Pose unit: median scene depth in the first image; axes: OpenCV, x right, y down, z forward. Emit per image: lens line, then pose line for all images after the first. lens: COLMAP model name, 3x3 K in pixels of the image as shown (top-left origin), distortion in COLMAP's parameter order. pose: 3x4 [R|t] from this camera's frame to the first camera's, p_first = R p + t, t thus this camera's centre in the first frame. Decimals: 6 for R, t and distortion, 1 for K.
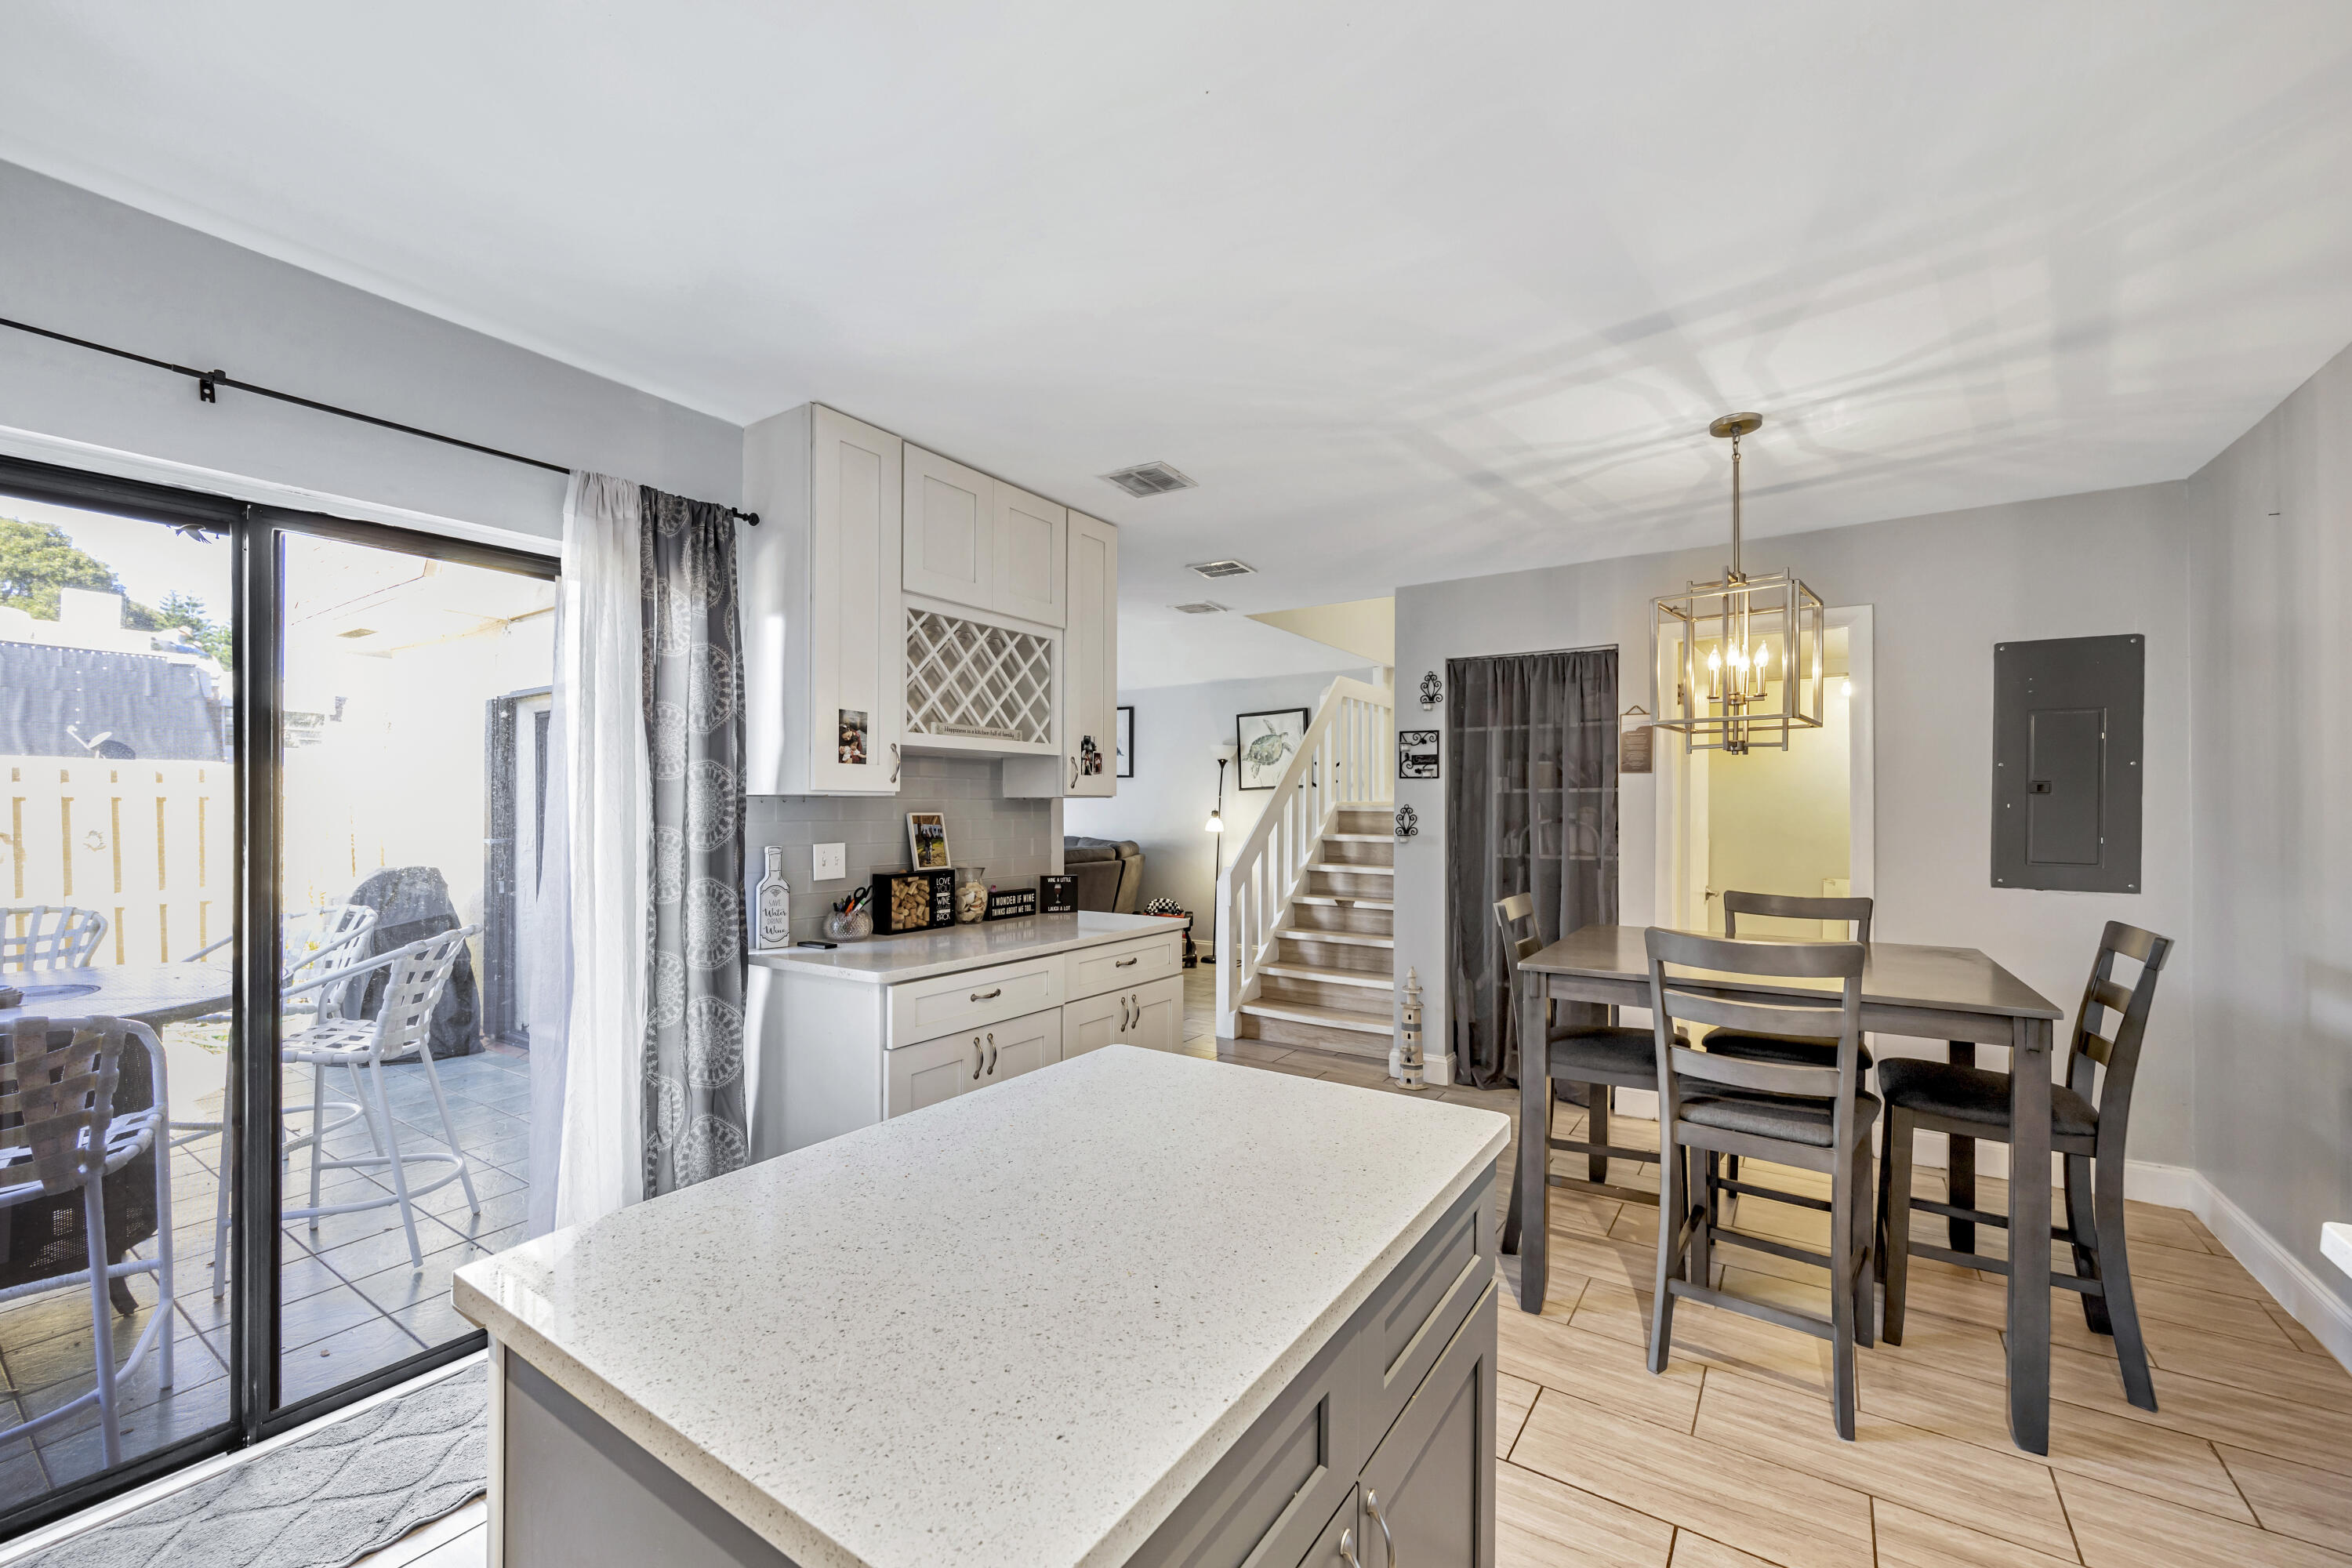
lens RADIAL K [[955.6, 0, 1181.2], [0, 955.6, 804.2], [0, 0, 1]] dist [-0.003599, -0.000070]
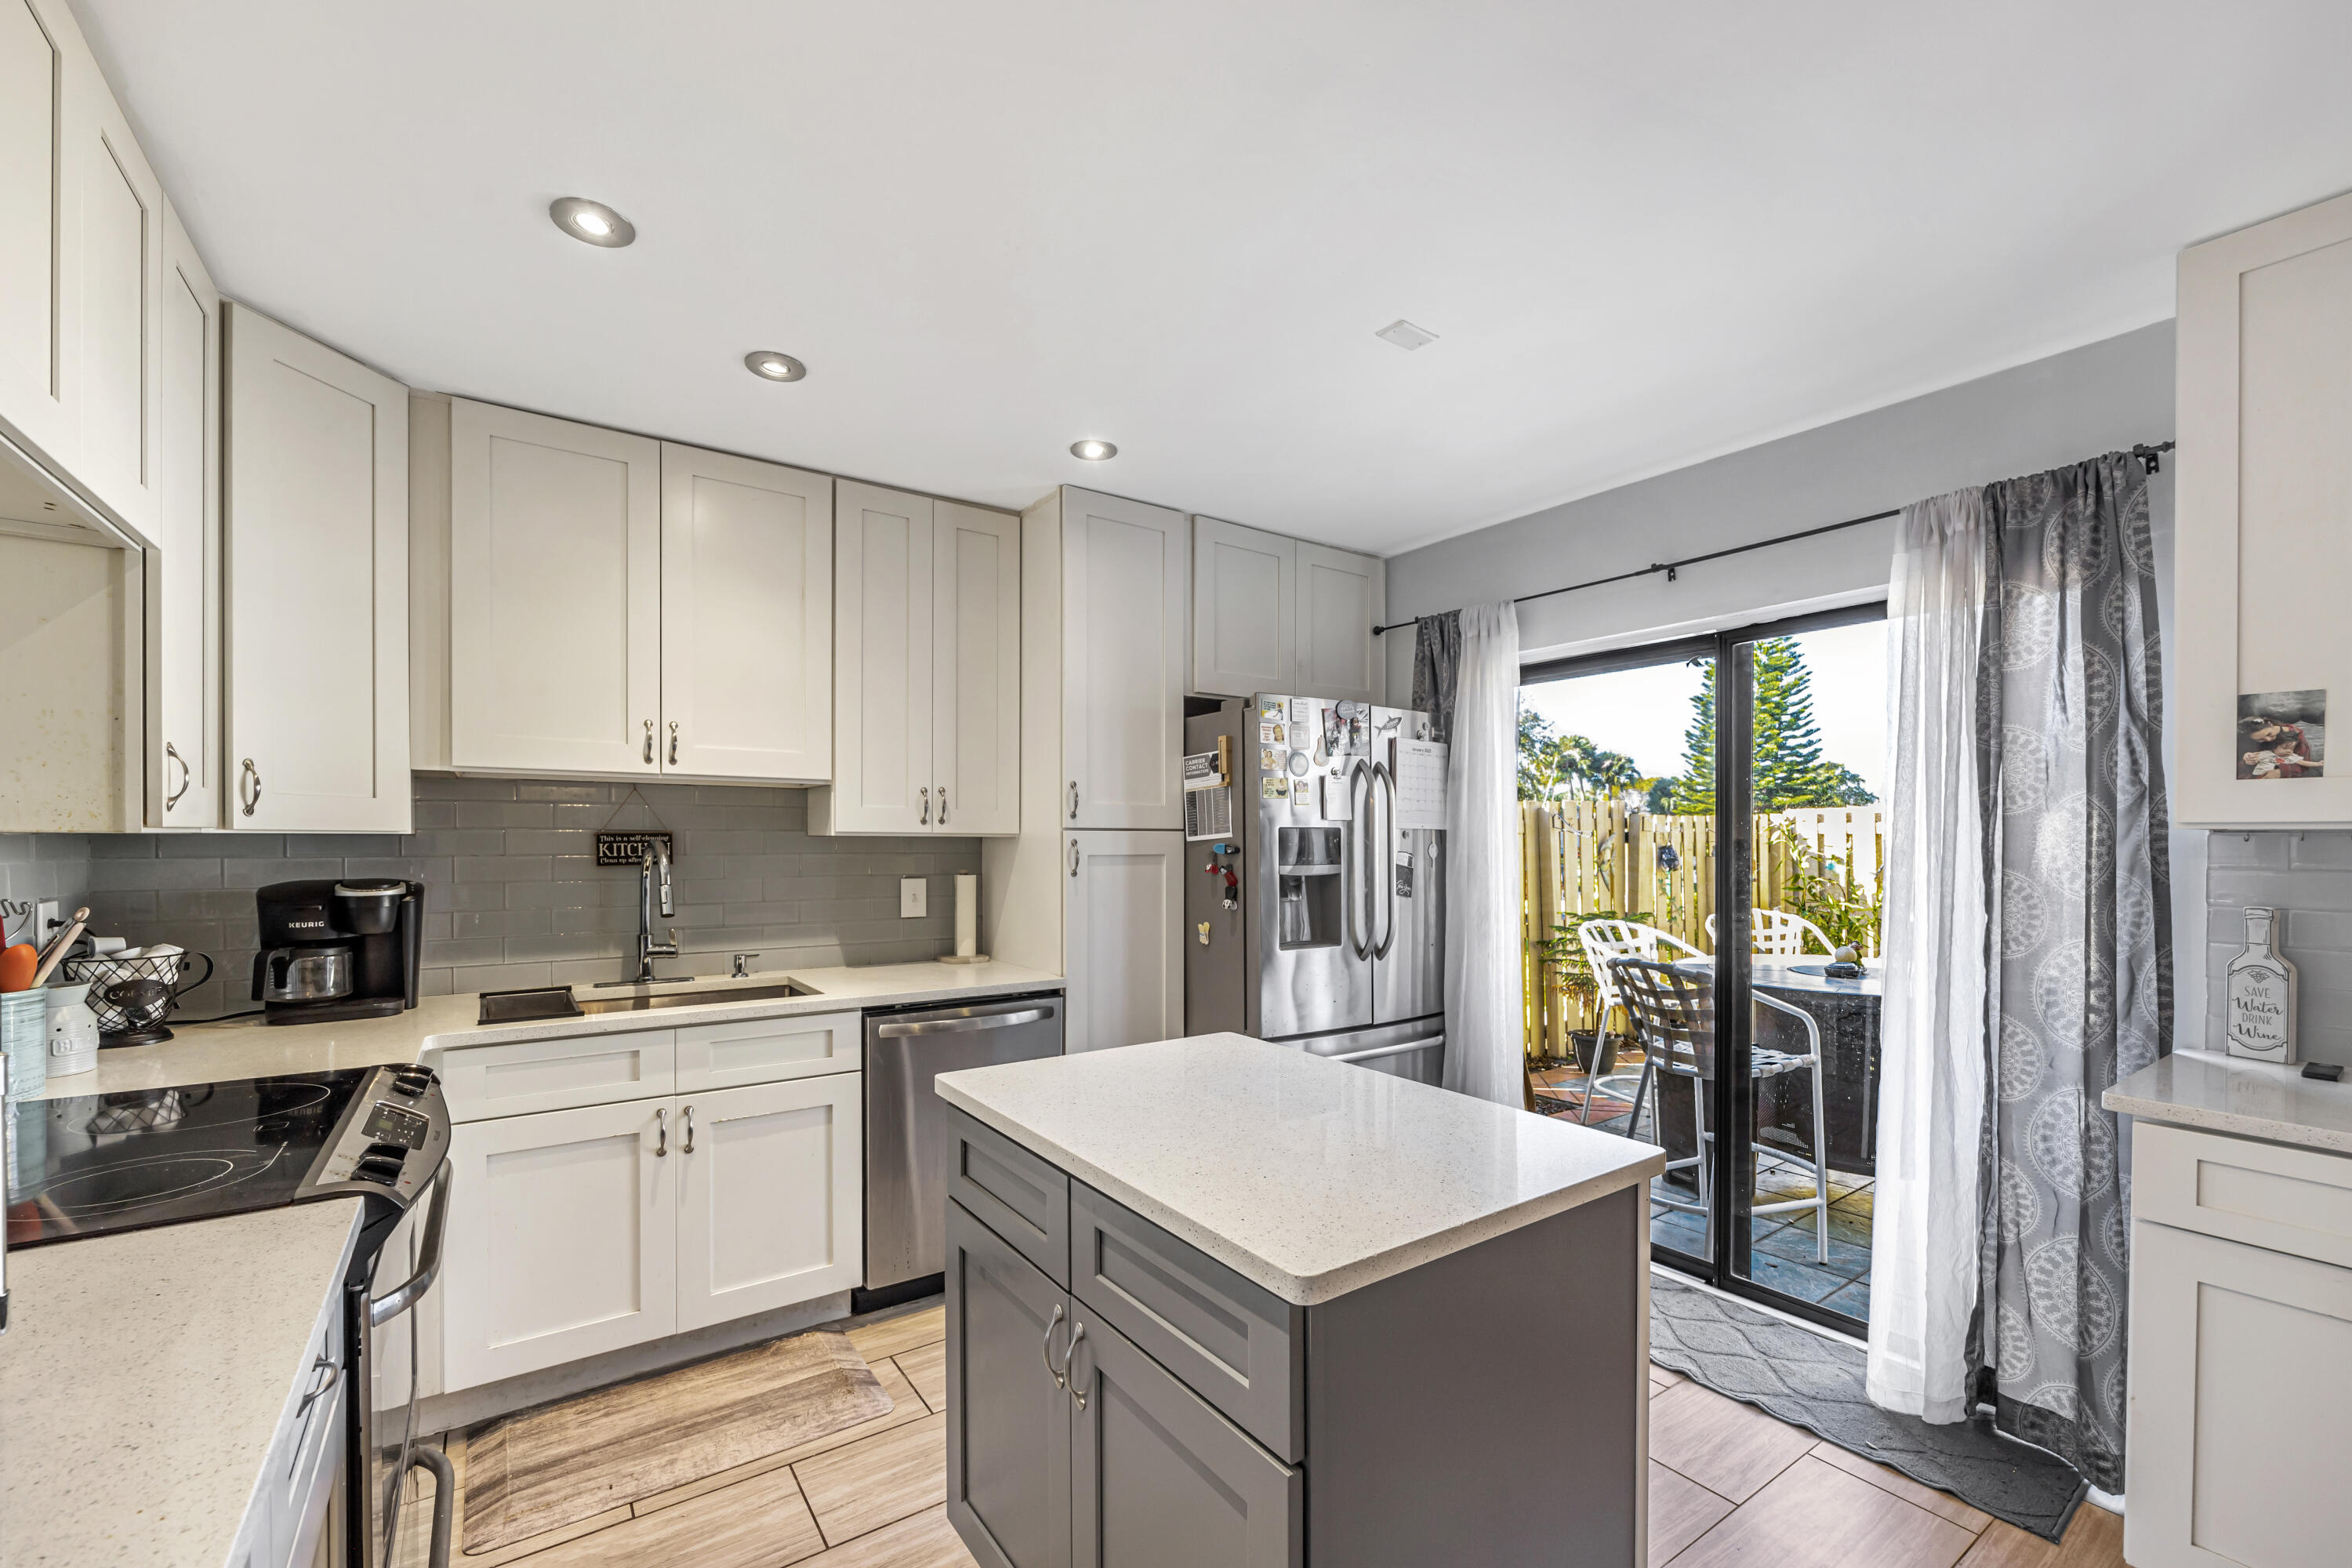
lens RADIAL K [[955.6, 0, 1162.2], [0, 955.6, 845.5], [0, 0, 1]] dist [-0.003599, -0.000070]
pose [[-0.370950, 0.002226, -0.928650, 0.376356], [-0.003064, 0.999989, 0.003622, 0.000913], [0.928648, 0.004189, -0.370939, 0.423944]]
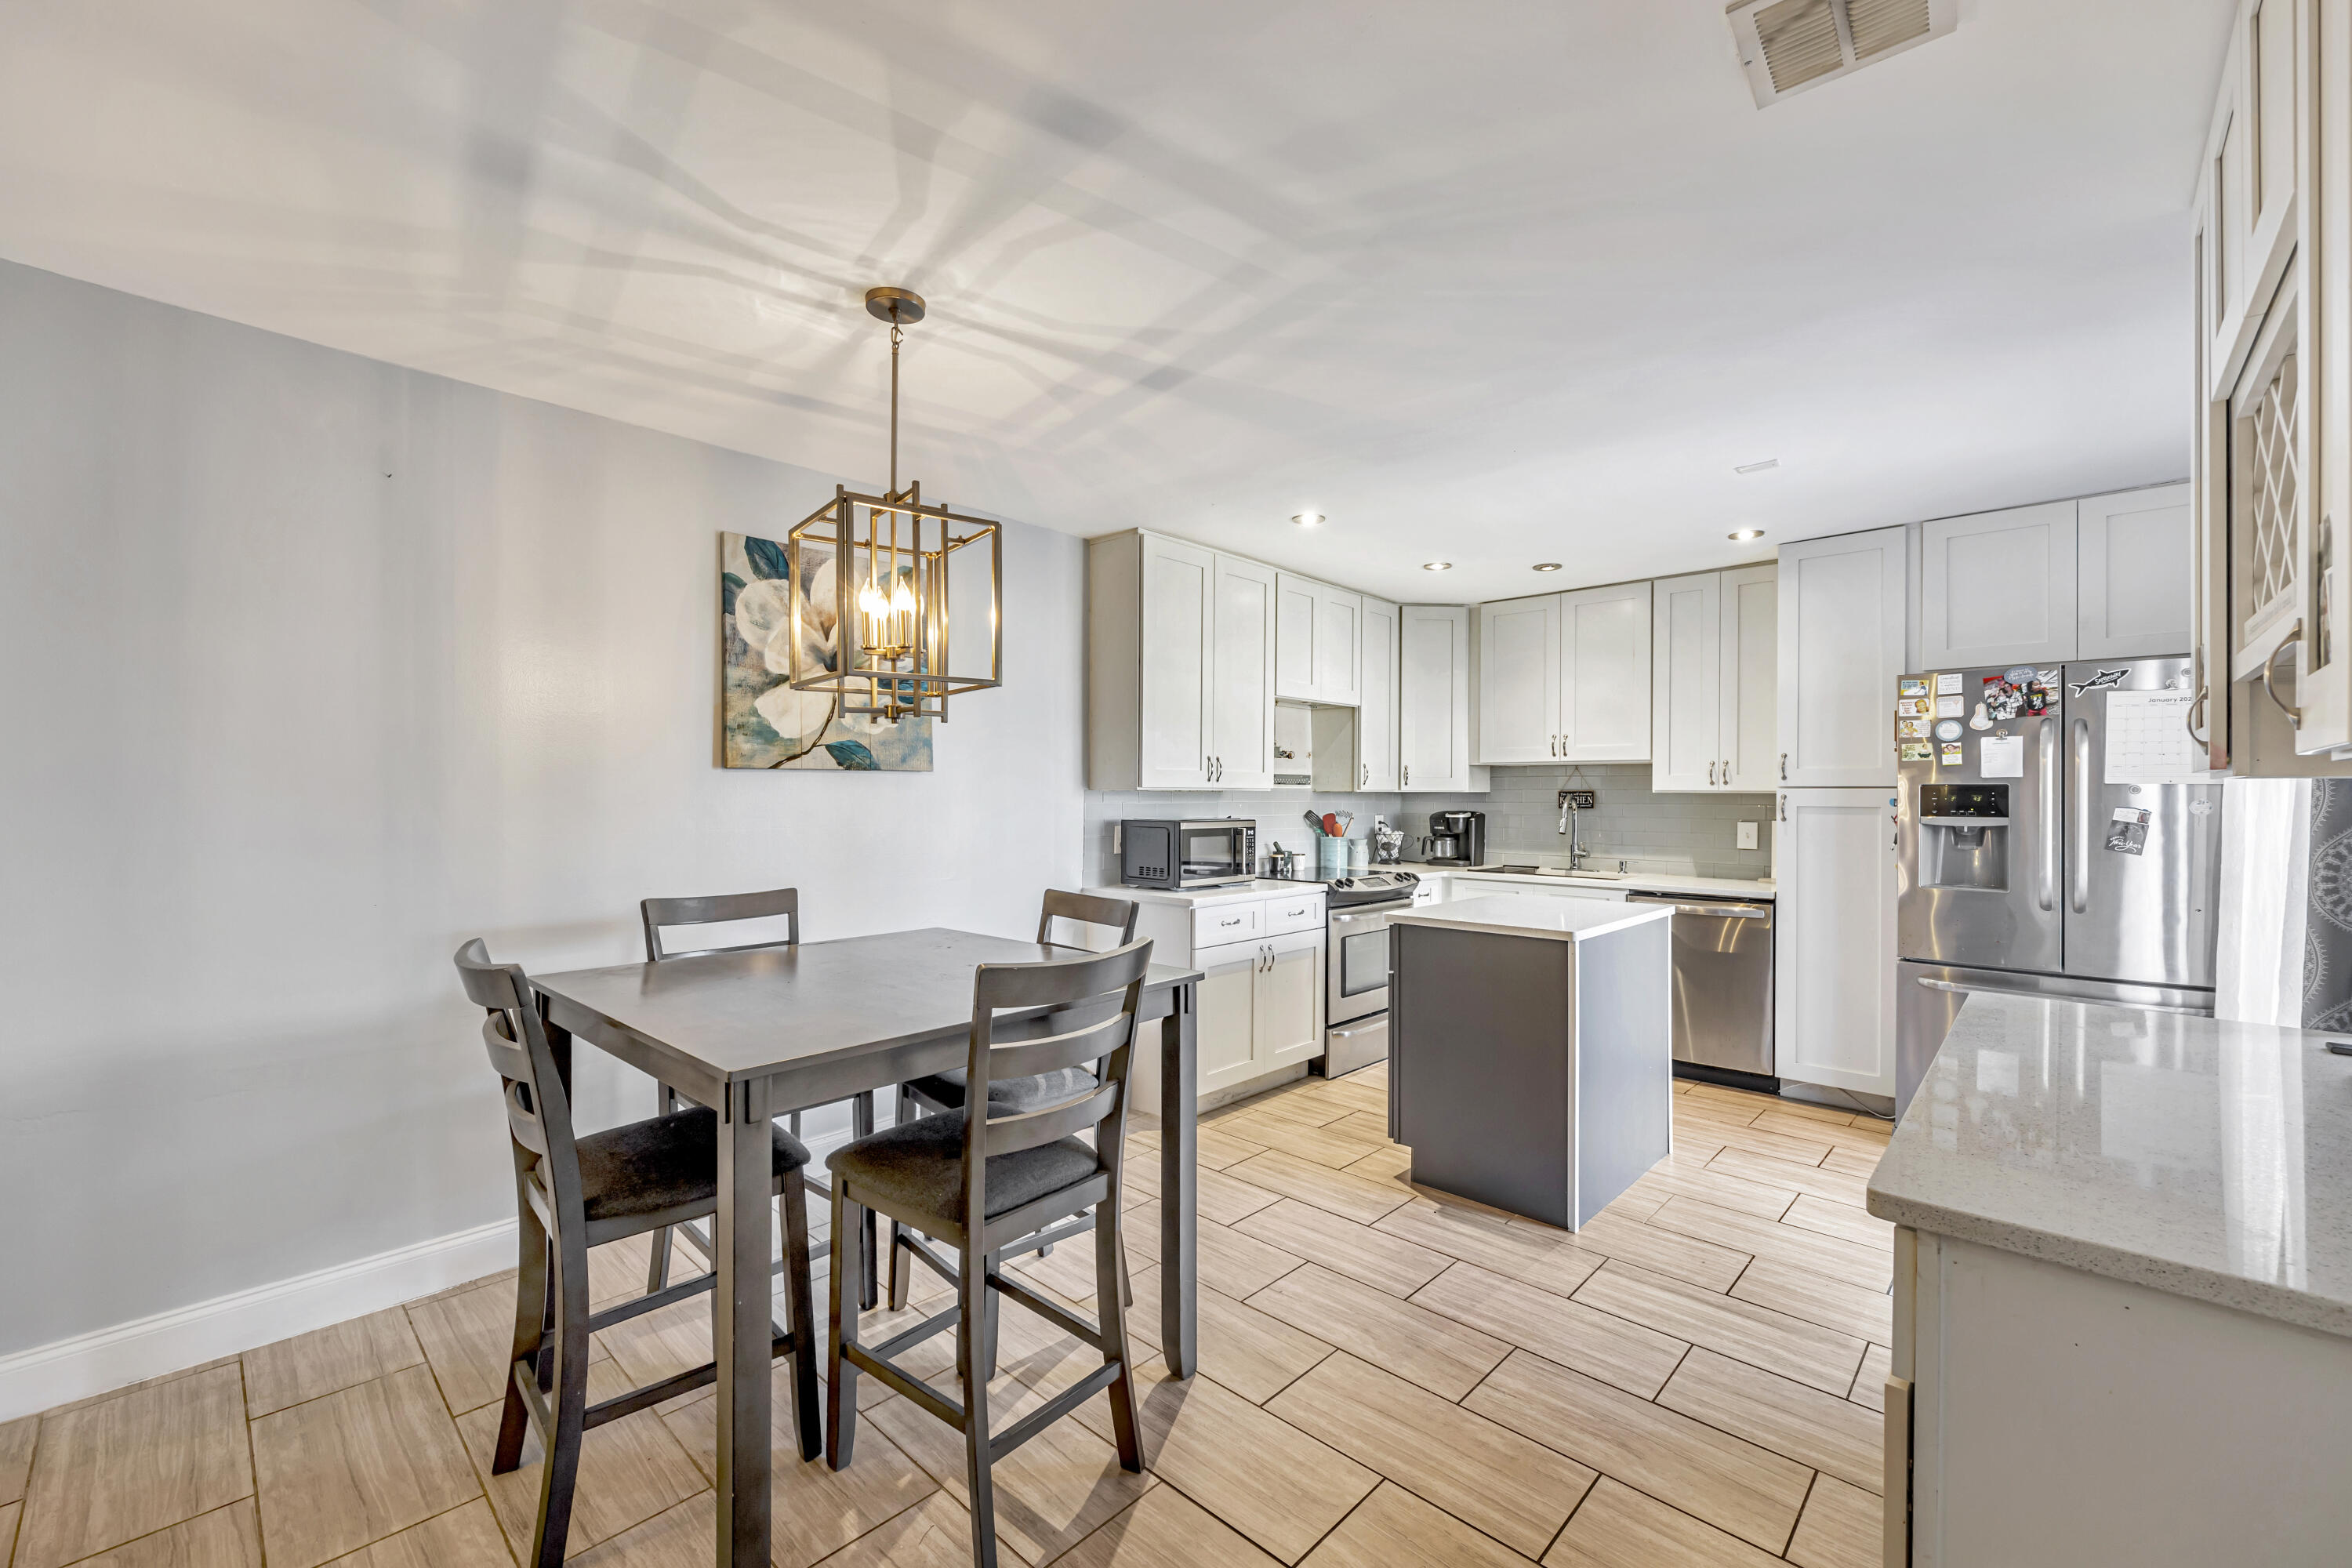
lens RADIAL K [[955.6, 0, 1171.6], [0, 955.6, 799.3], [0, 0, 1]] dist [-0.003599, -0.000070]
pose [[-0.985096, -0.008150, 0.171811, 0.168304], [-0.007235, 0.999956, 0.005953, 0.003145], [-0.171852, 0.004621, -0.985112, 1.343351]]
